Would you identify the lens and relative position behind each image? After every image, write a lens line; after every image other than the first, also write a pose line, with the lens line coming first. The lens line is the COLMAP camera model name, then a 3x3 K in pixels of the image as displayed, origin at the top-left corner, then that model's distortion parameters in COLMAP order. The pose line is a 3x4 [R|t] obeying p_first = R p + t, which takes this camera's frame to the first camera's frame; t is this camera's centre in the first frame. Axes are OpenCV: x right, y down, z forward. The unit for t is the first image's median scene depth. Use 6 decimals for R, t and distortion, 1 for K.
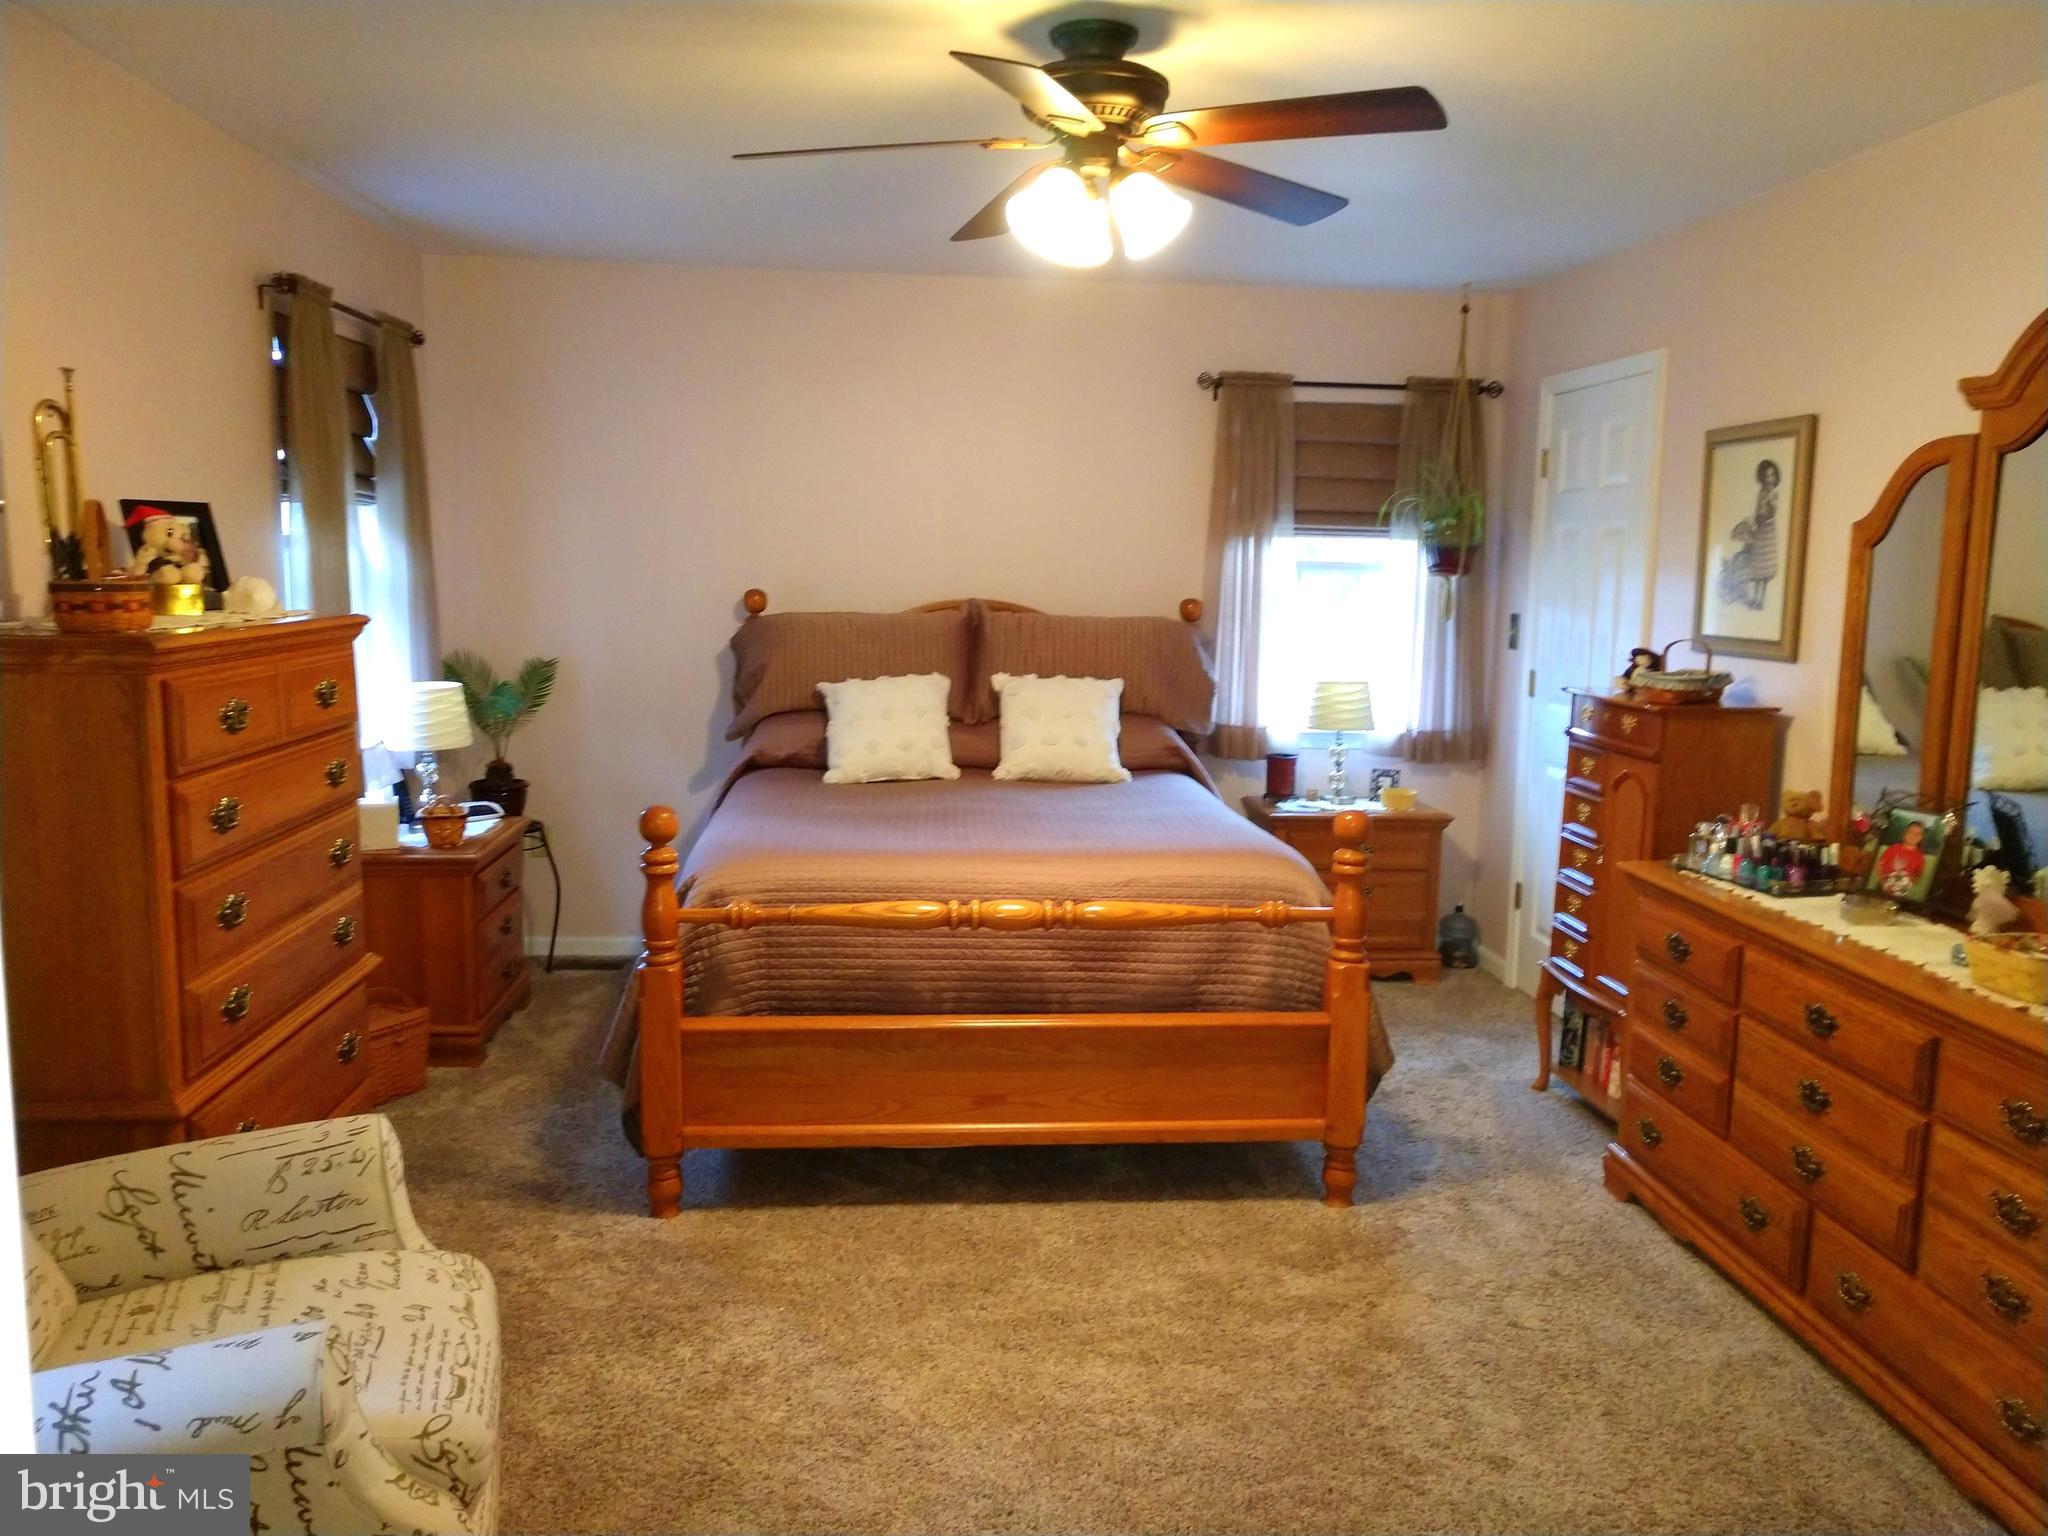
lens RADIAL K [[1549.8, 0, 1006.7], [0, 1549.8, 783.4], [0, 0, 1]] dist [0.031785, -0.008029]
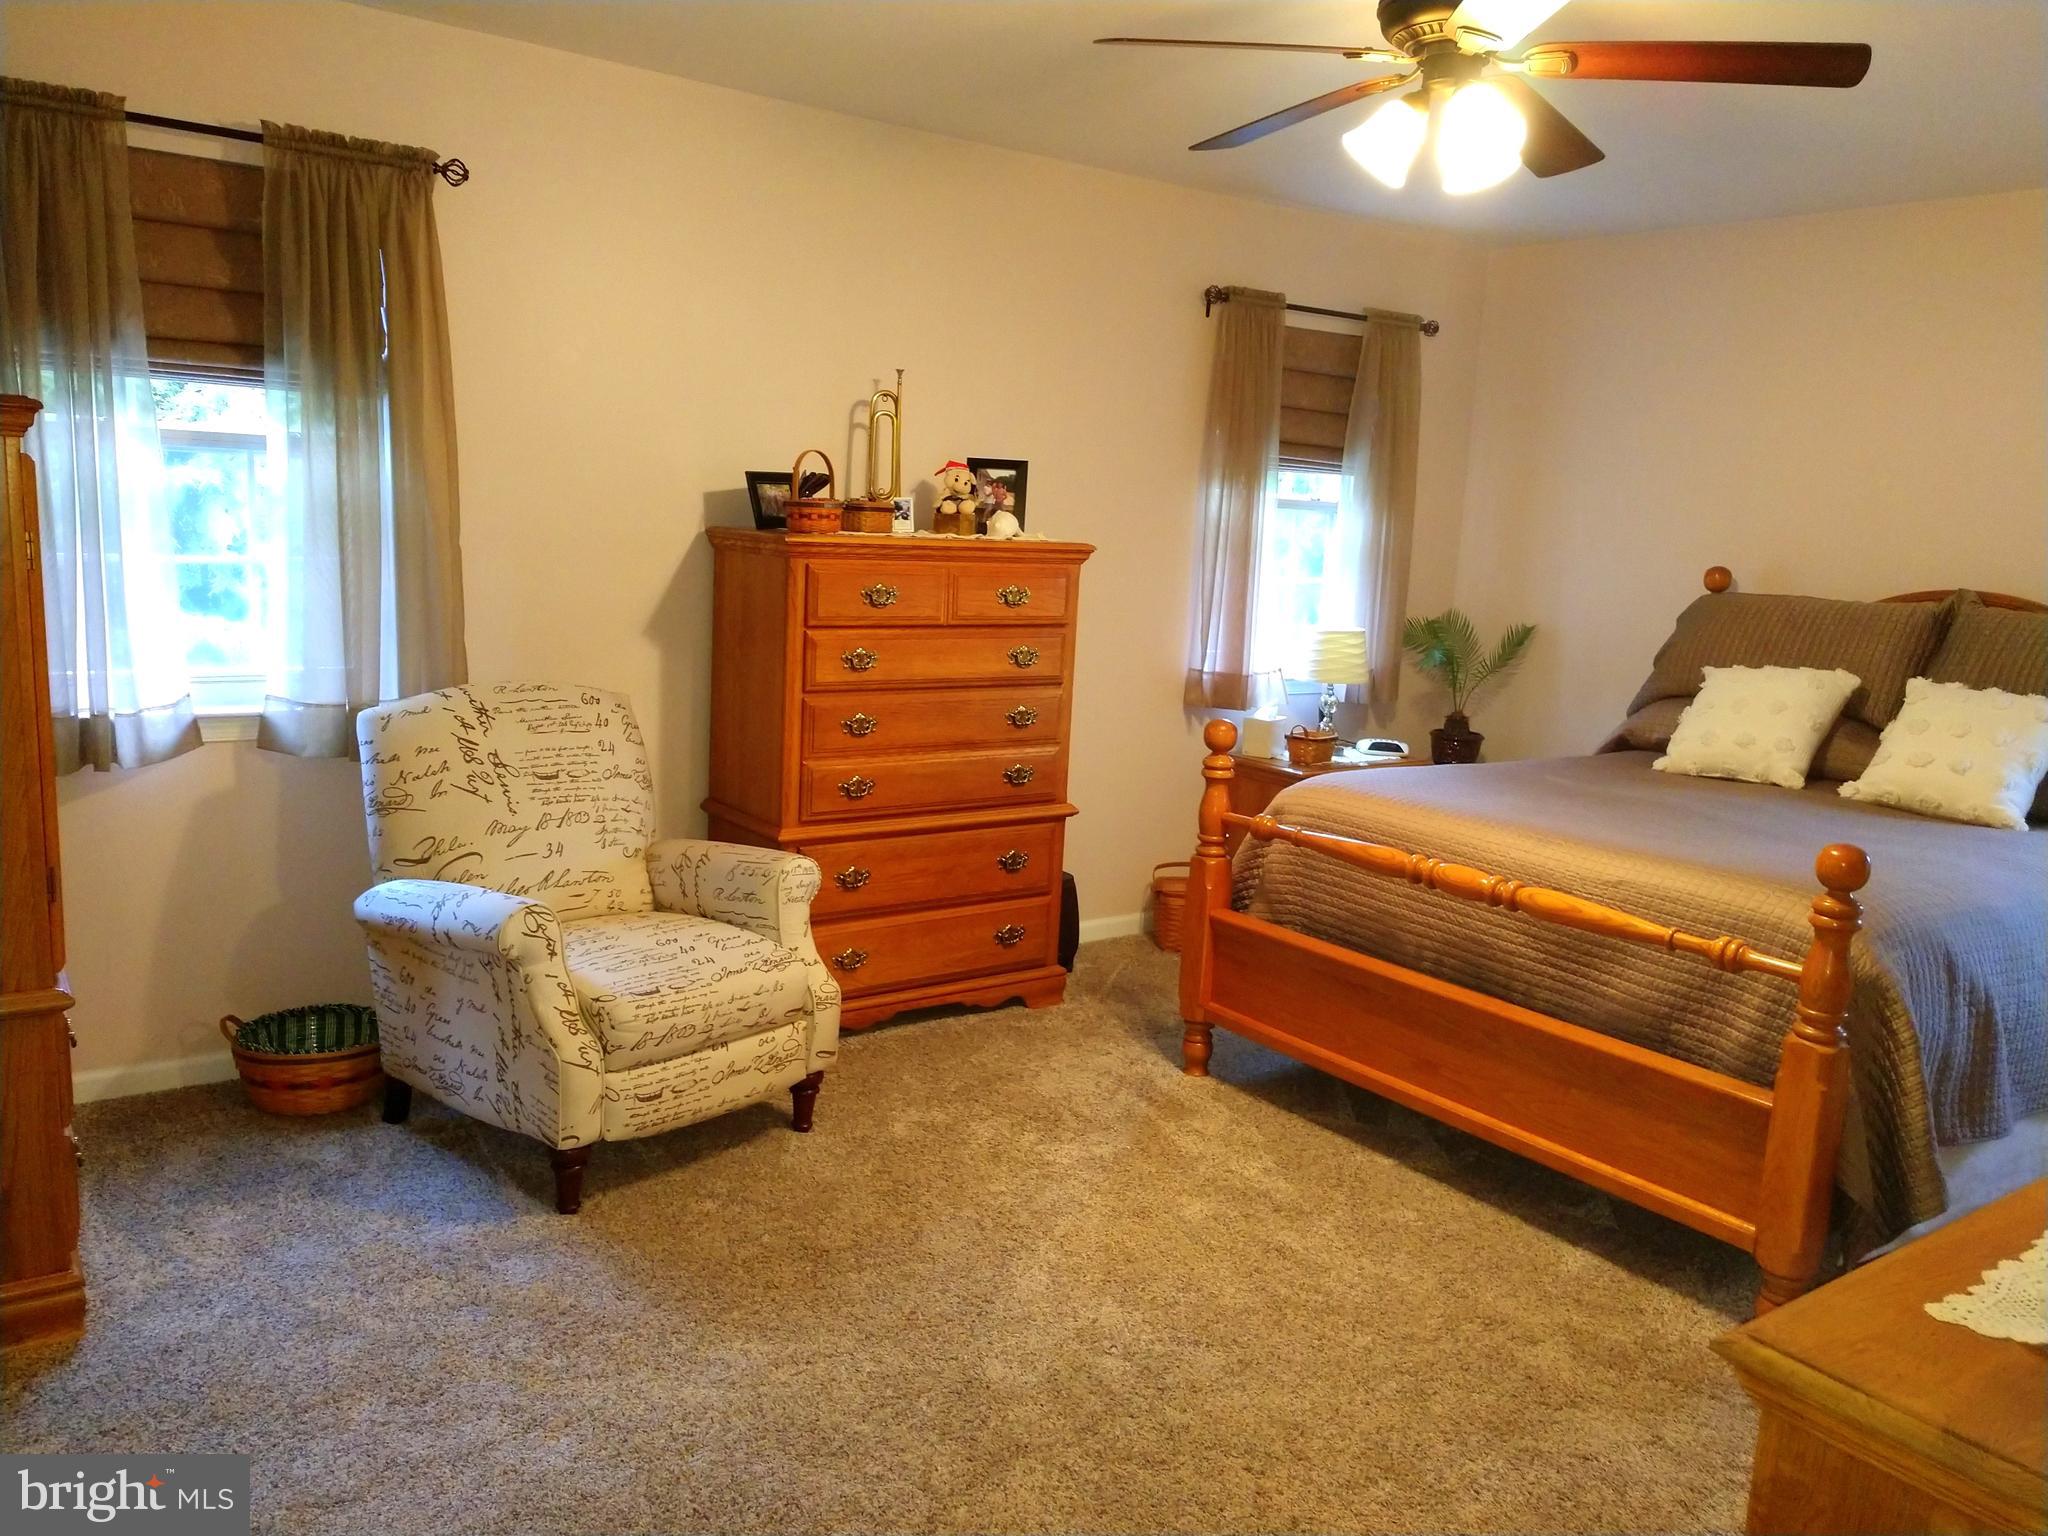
lens RADIAL K [[1549.8, 0, 1003.5], [0, 1549.8, 762.4], [0, 0, 1]] dist [0.031785, -0.008029]
pose [[0.544900, 0.154036, -0.824231, 0.620706], [-0.165415, 0.983412, 0.074428, -0.012764], [0.822023, 0.095785, 0.561341, 0.213736]]
